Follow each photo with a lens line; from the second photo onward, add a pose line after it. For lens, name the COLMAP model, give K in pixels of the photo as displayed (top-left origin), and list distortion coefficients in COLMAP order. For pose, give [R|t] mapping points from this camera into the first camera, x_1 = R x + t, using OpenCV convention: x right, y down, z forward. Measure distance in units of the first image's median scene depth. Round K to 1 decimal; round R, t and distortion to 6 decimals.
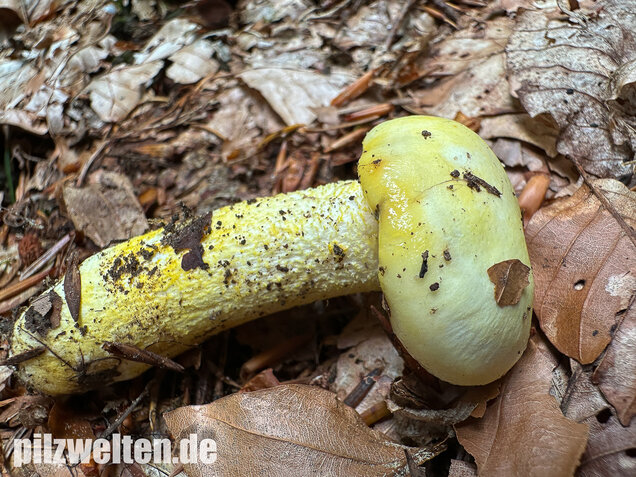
lens RADIAL K [[456.8, 0, 311.9], [0, 456.8, 236.6], [0, 0, 1]] dist [-0.012530, -0.005891]
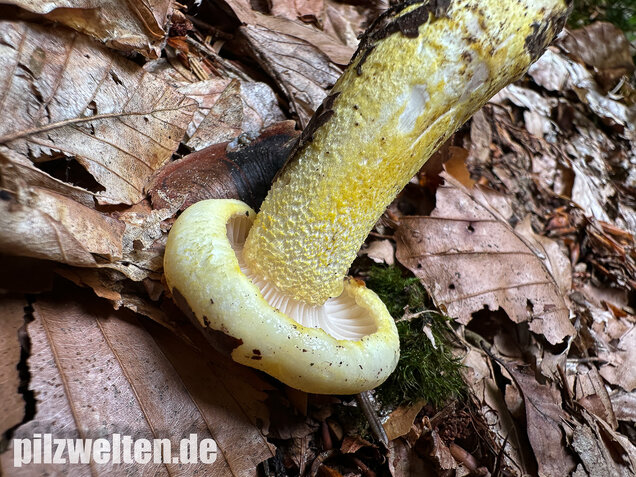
lens RADIAL K [[447.6, 0, 314.7], [0, 447.6, 276.2], [0, 0, 1]] dist [-0.012026, -0.000756]
pose [[0.512539, 0.857544, 0.043835, -0.570178], [-0.851776, 0.514218, -0.100293, 1.250428], [-0.108546, 0.014067, 0.993992, -0.633460]]
